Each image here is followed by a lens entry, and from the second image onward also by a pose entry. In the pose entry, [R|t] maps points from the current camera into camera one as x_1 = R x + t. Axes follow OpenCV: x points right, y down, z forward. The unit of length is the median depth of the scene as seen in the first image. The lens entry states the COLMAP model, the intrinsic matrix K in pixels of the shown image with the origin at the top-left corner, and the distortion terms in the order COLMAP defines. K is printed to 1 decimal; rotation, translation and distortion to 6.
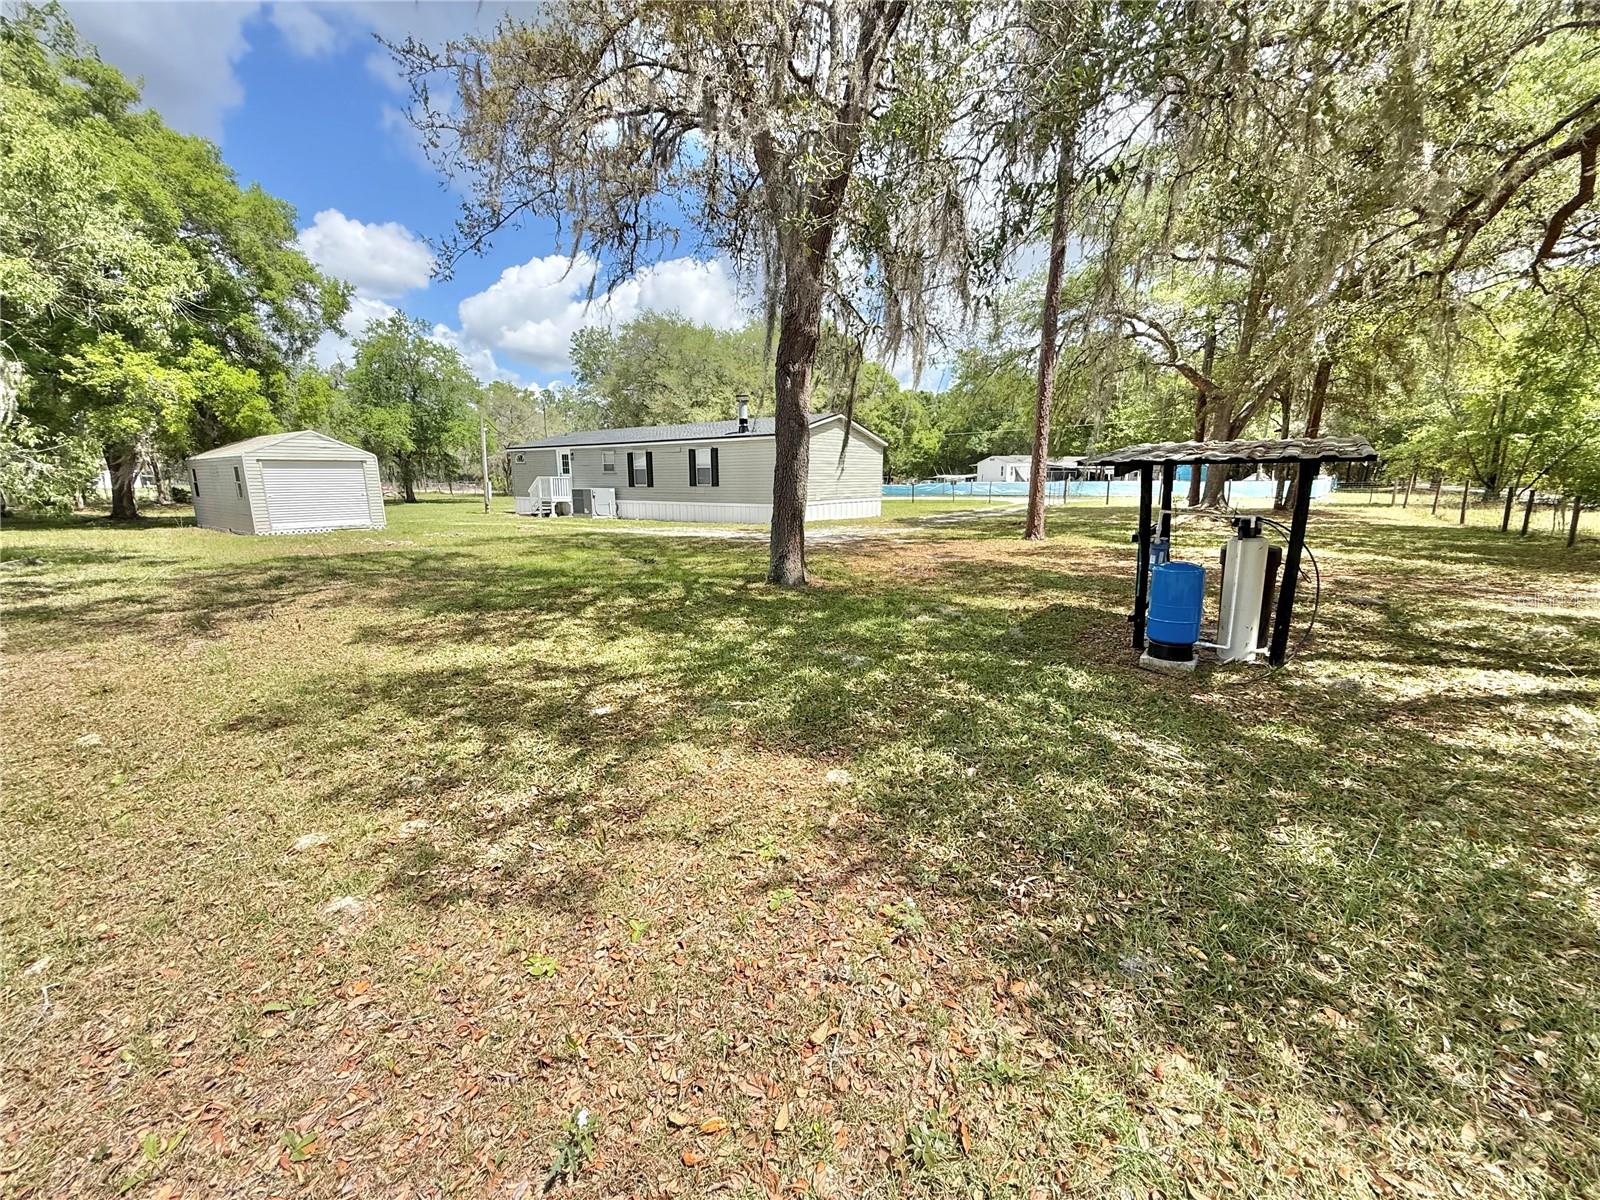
lens RADIAL K [[637.6, 0, 800.0], [0, 637.6, 600.0], [0, 0, 1]] dist [-0.000082, -0.000008]
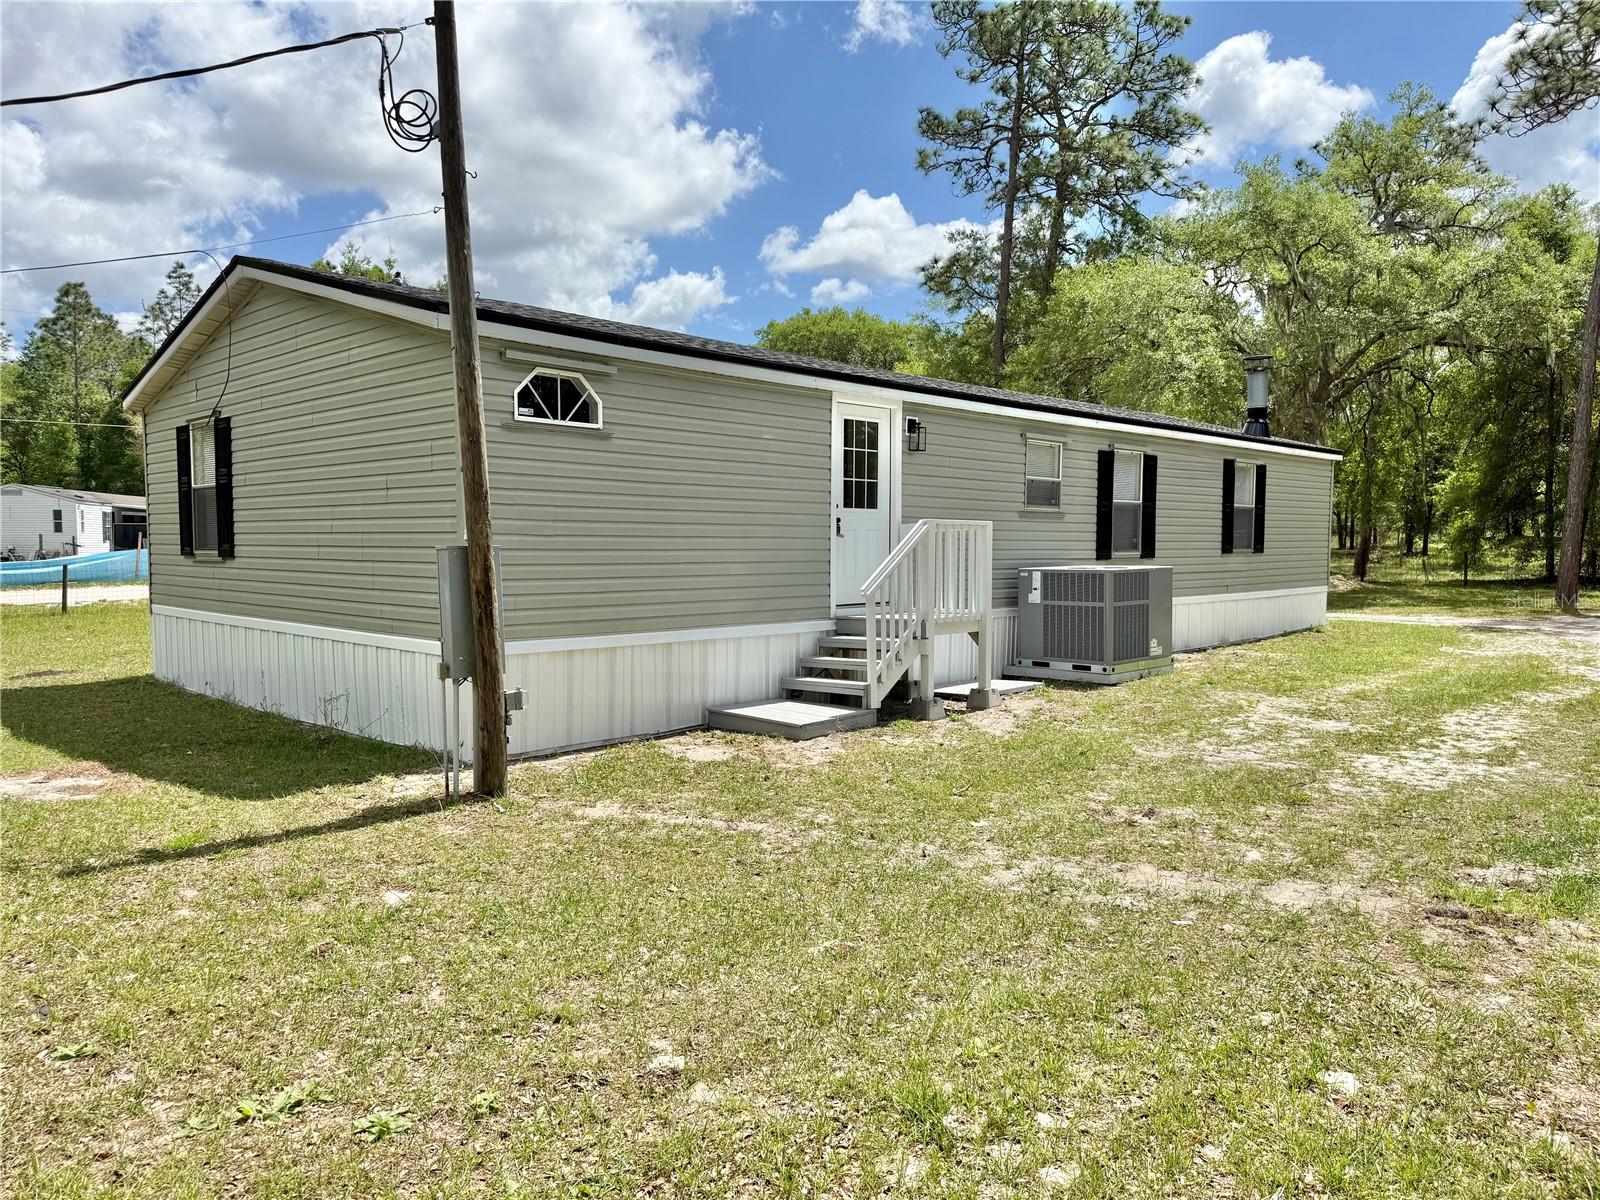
lens RADIAL K [[1123.9, 0, 804.3], [0, 1123.9, 624.2], [0, 0, 1]] dist [0.097954, -0.174637]
pose [[0.151137, -0.070148, 0.986021, -0.781937], [0.184574, 0.981939, 0.041567, -0.184507], [-0.971128, 0.175711, 0.161354, 0.995854]]
